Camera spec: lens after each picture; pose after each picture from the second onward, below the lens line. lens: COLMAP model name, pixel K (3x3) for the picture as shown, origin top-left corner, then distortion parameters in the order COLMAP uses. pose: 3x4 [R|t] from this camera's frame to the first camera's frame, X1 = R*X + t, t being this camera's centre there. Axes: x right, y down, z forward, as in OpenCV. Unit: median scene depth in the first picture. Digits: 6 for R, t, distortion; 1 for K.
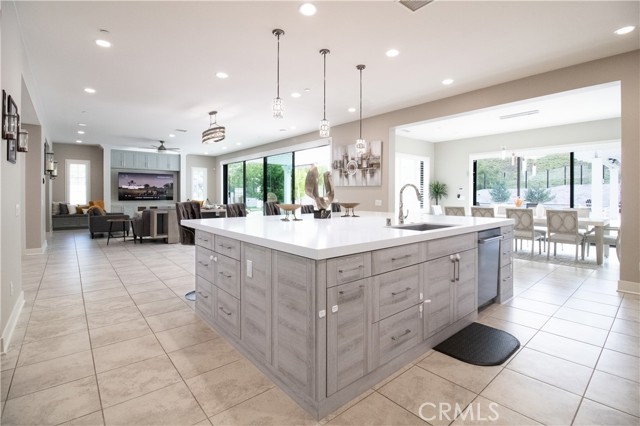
lens RADIAL K [[298.8, 0, 323.0], [0, 298.8, 200.9], [0, 0, 1]] dist [0.002318, -0.013279]
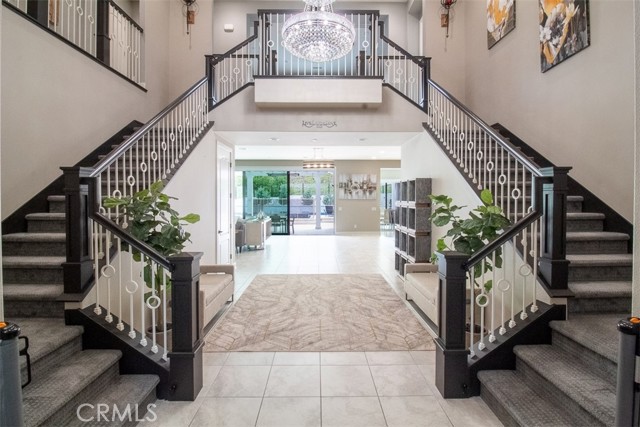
lens RADIAL K [[298.8, 0, 323.0], [0, 298.8, 201.4], [0, 0, 1]] dist [0.002318, -0.013279]
pose [[0.630256, -0.011331, 0.776305, -1.411162], [0.013474, 0.999903, 0.003656, -0.049284], [-0.776270, 0.008156, 0.630347, 0.103229]]
